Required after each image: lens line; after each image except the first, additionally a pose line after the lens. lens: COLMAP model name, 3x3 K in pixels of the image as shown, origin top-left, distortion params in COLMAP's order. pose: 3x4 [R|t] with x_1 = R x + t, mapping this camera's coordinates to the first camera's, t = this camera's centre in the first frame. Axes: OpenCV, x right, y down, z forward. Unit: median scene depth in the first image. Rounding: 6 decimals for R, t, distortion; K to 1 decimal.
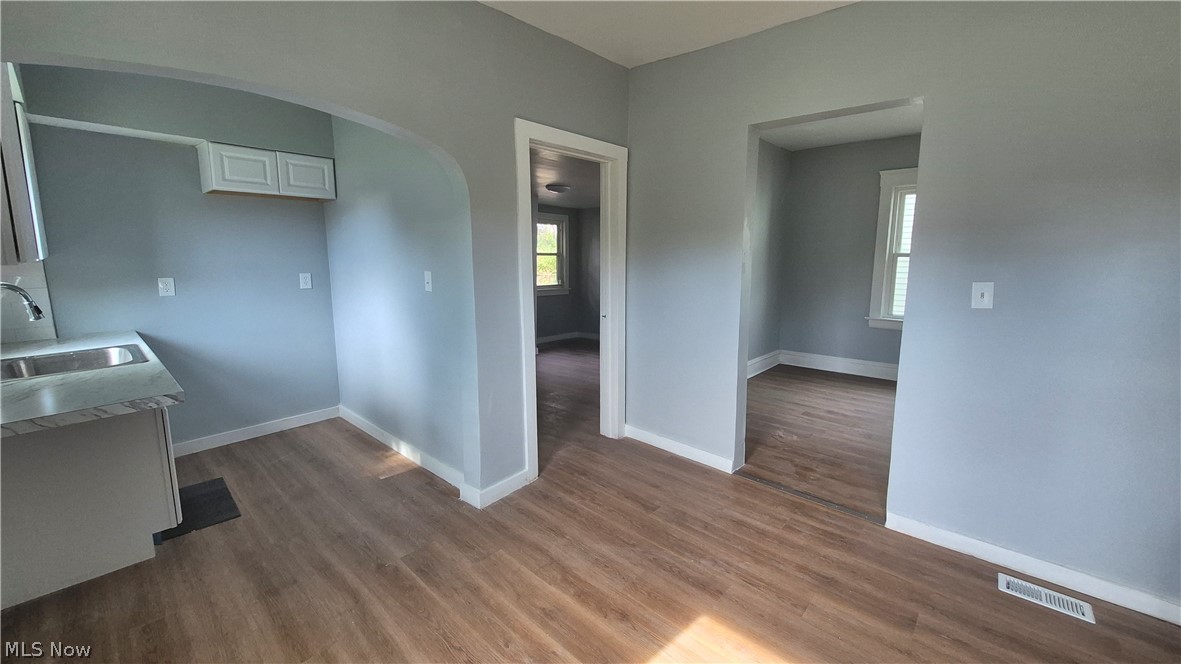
lens RADIAL K [[455.7, 0, 596.4], [0, 455.7, 325.9], [0, 0, 1]] dist [-0.000944, -0.000295]
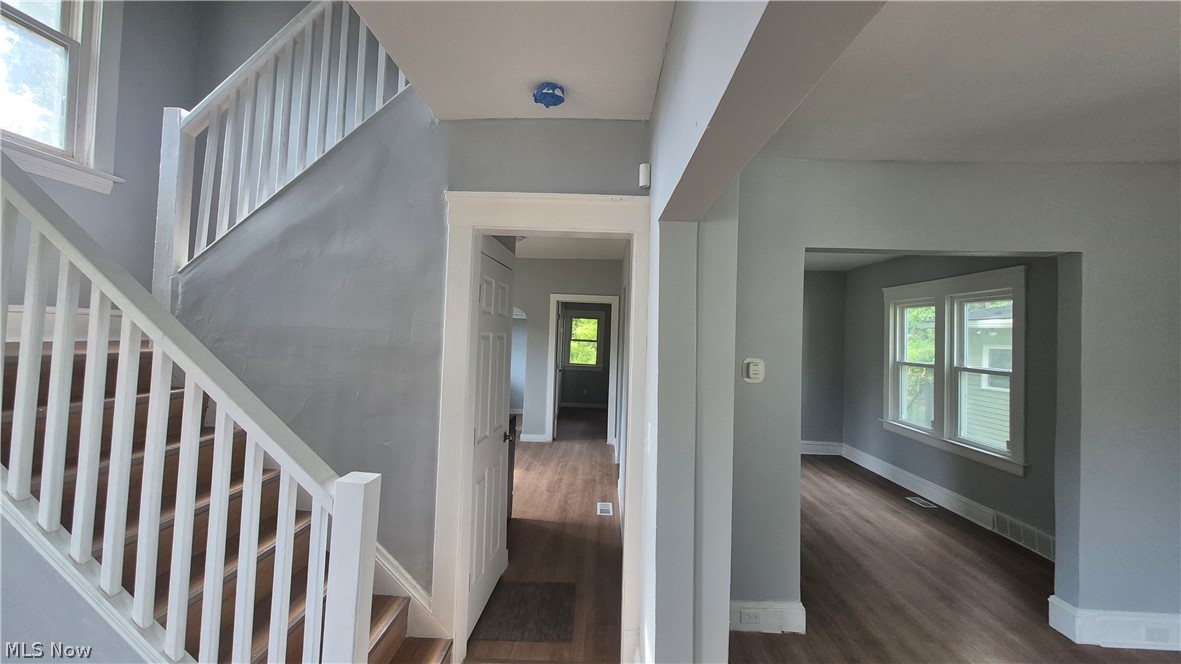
lens RADIAL K [[455.7, 0, 596.4], [0, 455.7, 325.9], [0, 0, 1]] dist [-0.000944, -0.000295]
pose [[0.628879, -0.007912, -0.777463, 2.032518], [-0.158973, 0.977515, -0.138539, 0.040681], [0.761078, 0.210720, 0.613480, -0.413692]]
